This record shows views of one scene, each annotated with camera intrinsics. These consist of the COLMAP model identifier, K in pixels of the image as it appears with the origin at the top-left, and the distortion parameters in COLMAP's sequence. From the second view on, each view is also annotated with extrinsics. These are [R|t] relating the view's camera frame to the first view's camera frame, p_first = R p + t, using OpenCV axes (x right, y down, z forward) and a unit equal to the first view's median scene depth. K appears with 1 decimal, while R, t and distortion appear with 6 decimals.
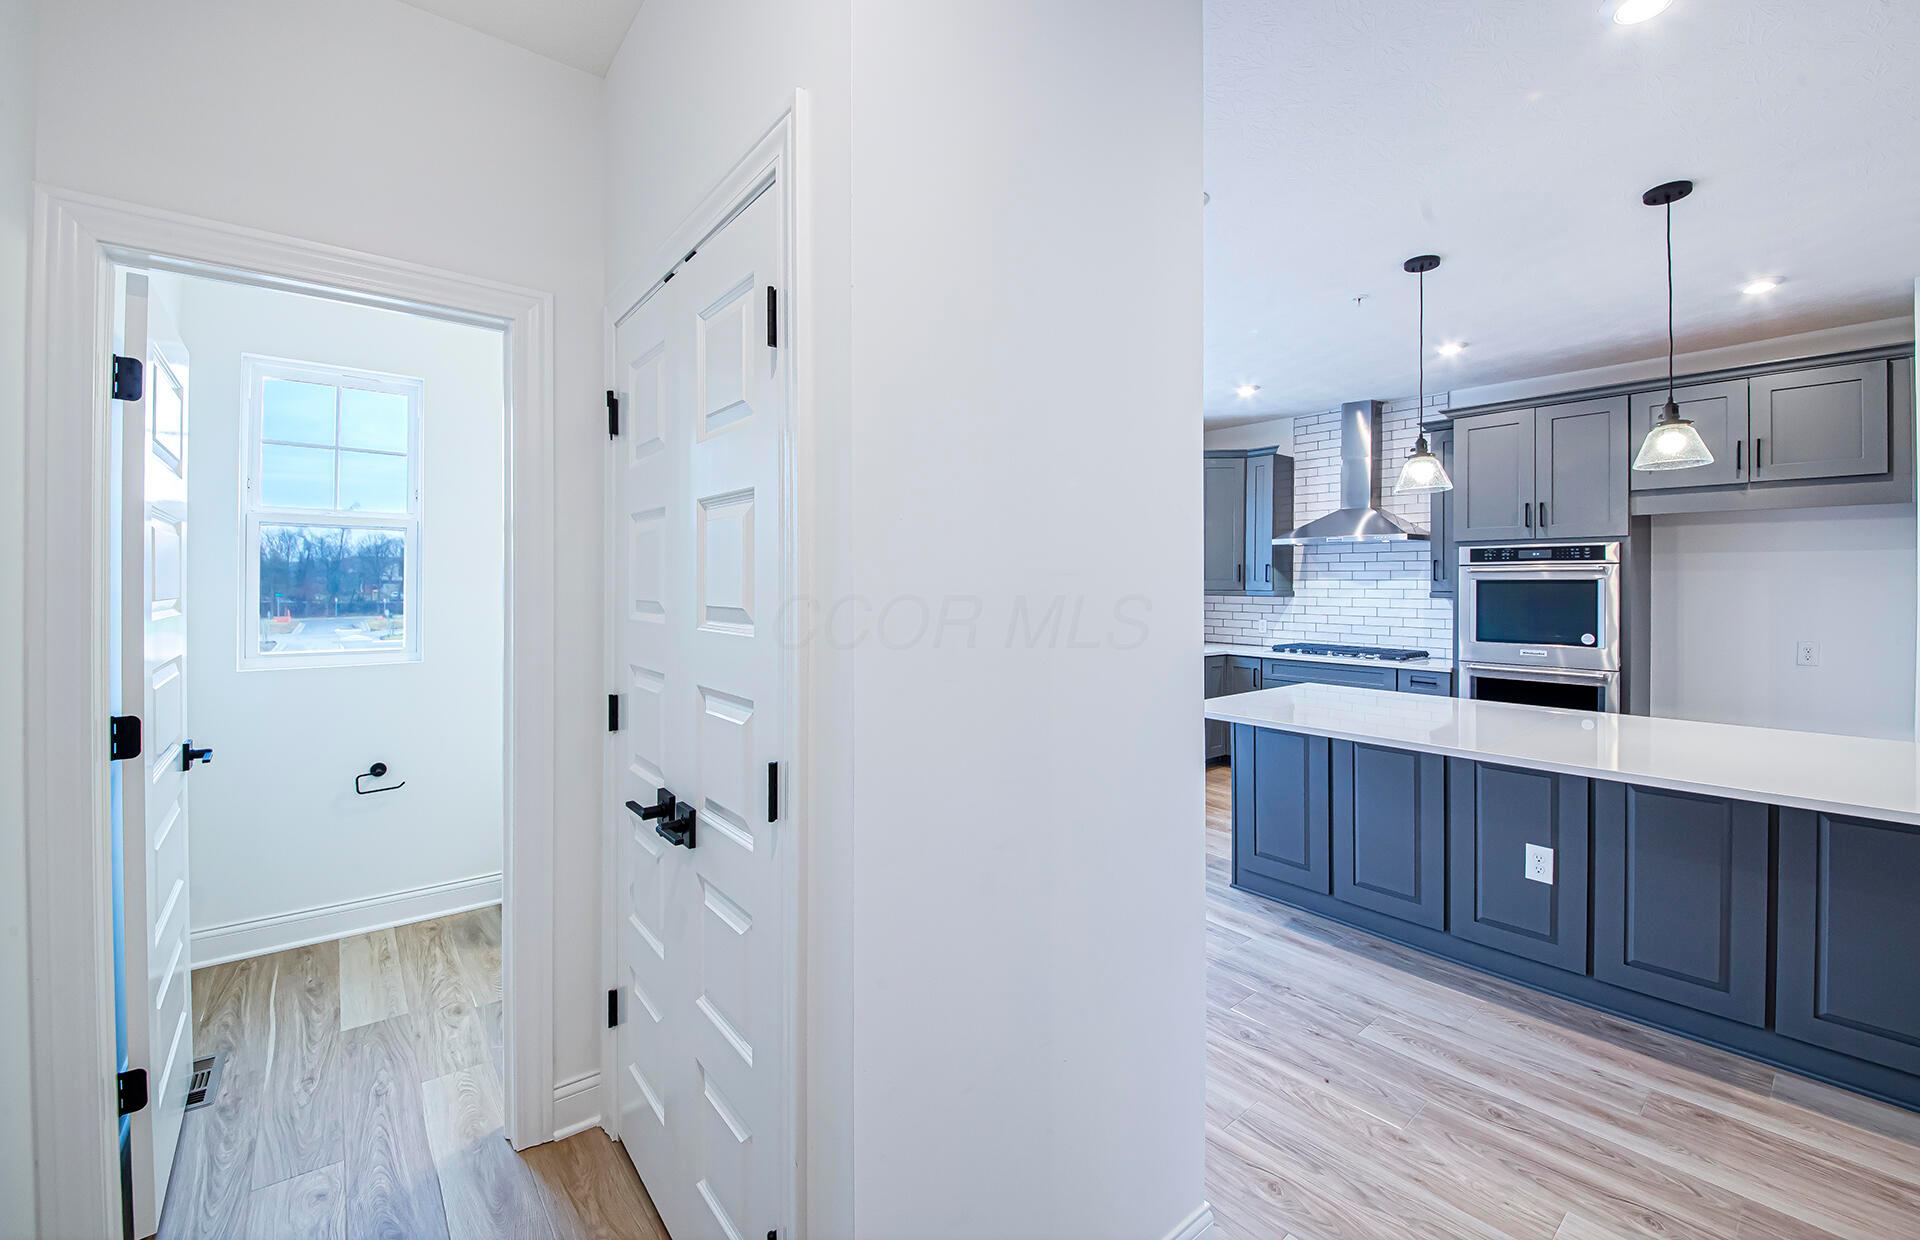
lens RADIAL K [[762.9, 0, 961.1], [0, 762.9, 588.0], [0, 0, 1]] dist [-0.013424, -0.000411]
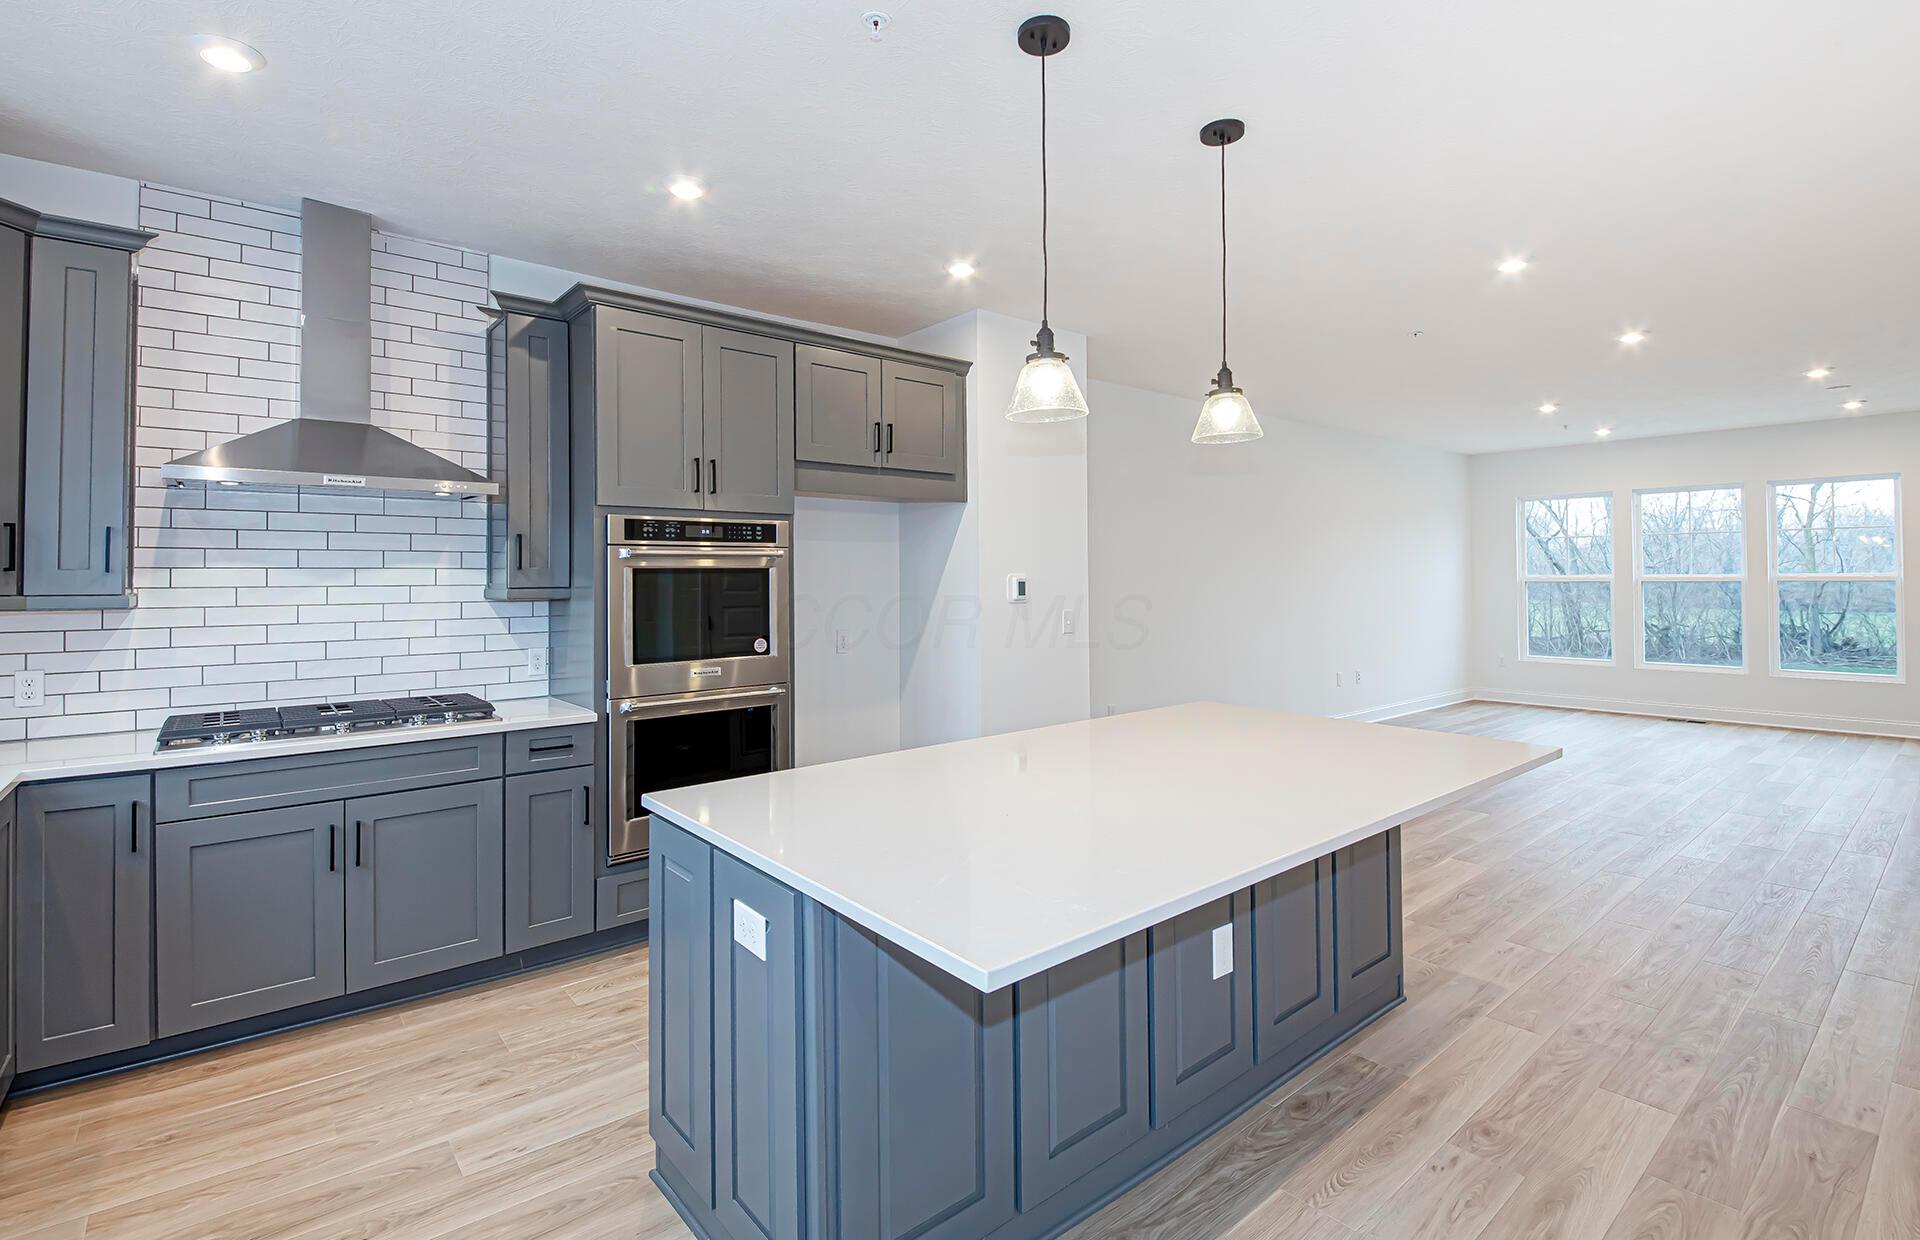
lens RADIAL K [[888.9, 0, 950.5], [0, 888.9, 558.4], [0, 0, 1]] dist [-0.003113, -0.001008]
pose [[0.002126, 0.014740, 0.999889, -0.062604], [0.010913, 0.999831, -0.014762, -0.004953], [-0.999938, 0.010943, 0.001965, 0.744587]]
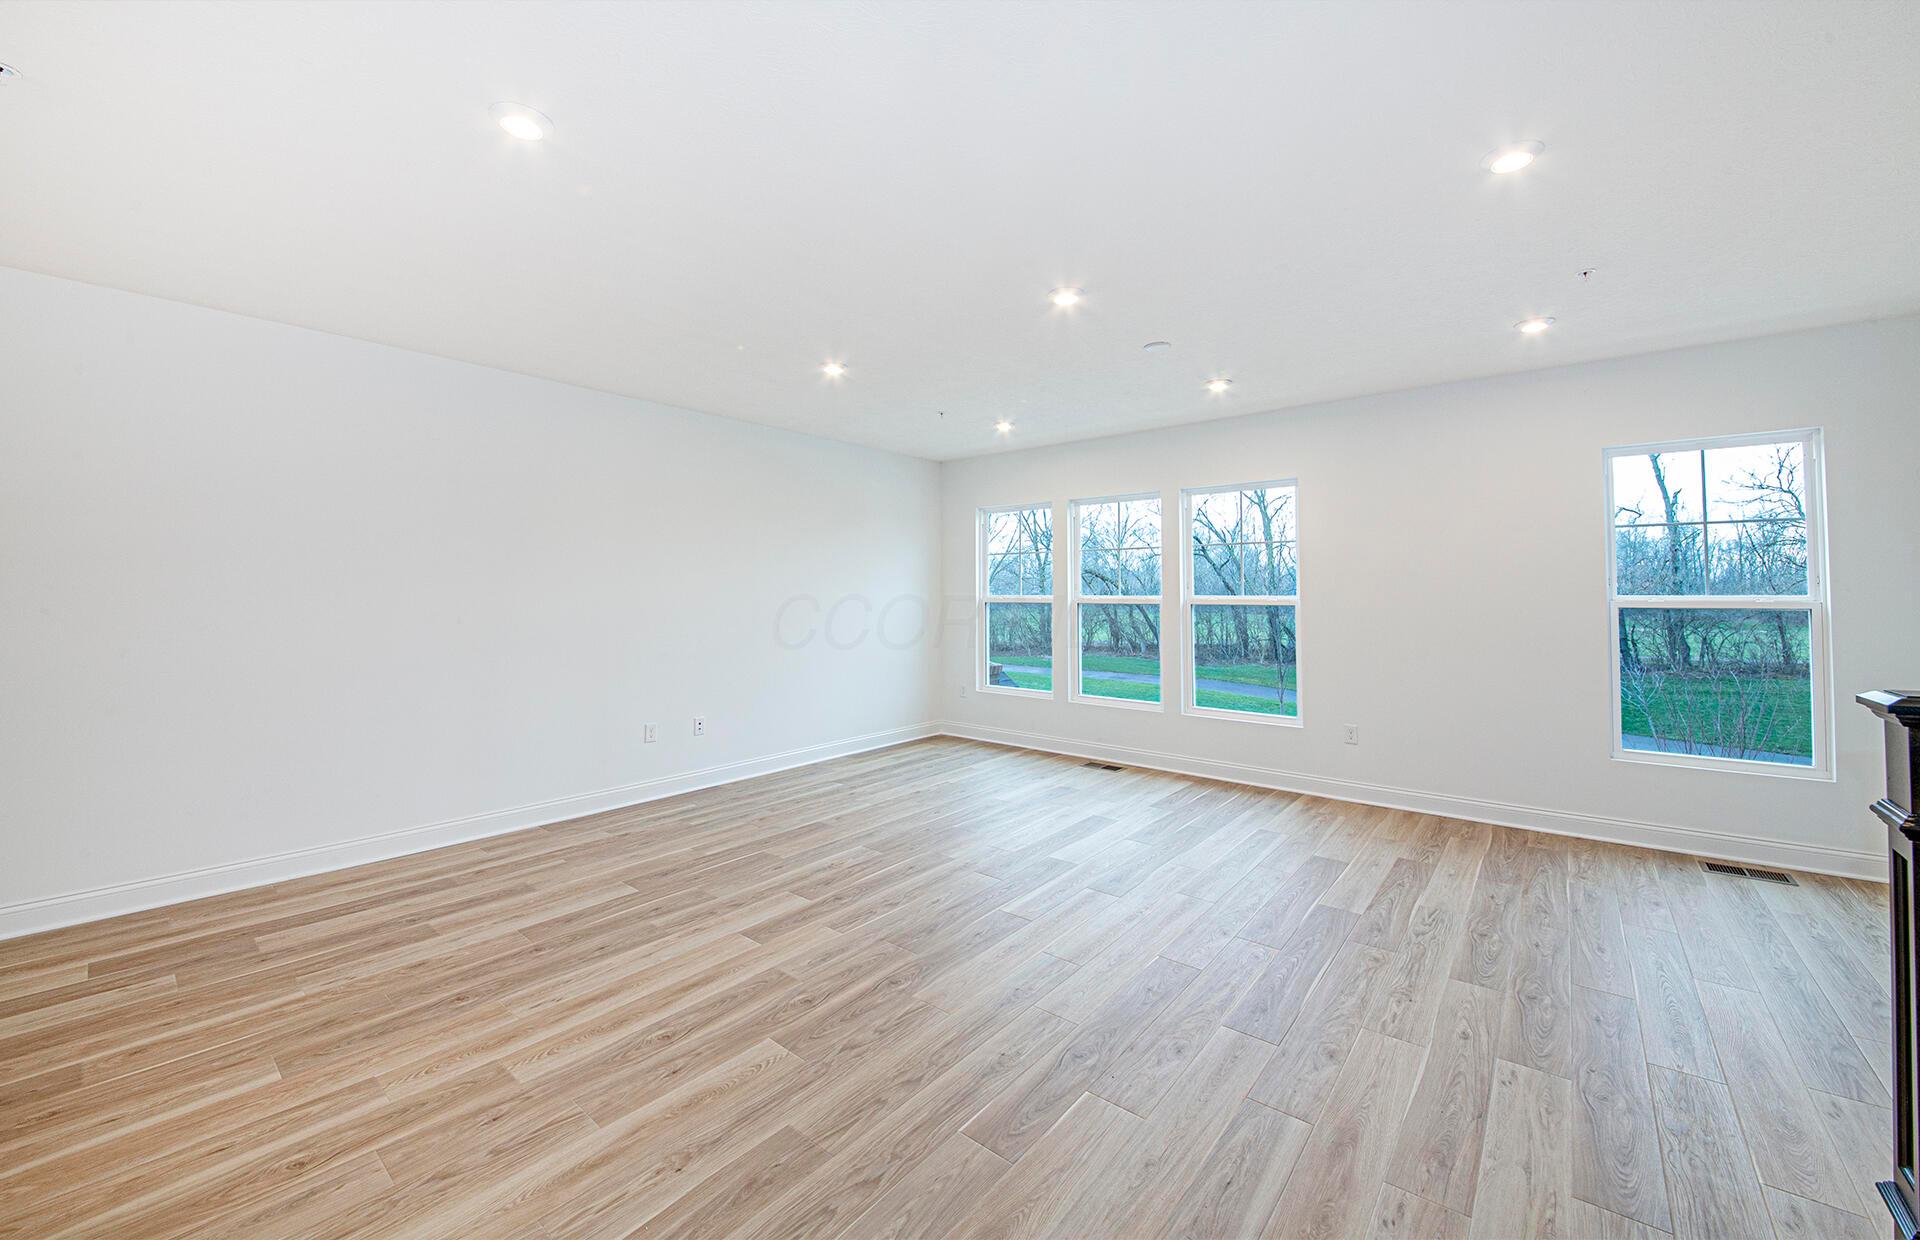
lens RADIAL K [[729.8, 0, 956.5], [0, 729.8, 573.0], [0, 0, 1]] dist [0.010087, -0.008898]
pose [[-0.181643, 0.016870, 0.983220, 0.552516], [0.003477, 0.999858, -0.016513, -0.000702], [-0.983358, 0.000419, -0.181676, -0.288704]]
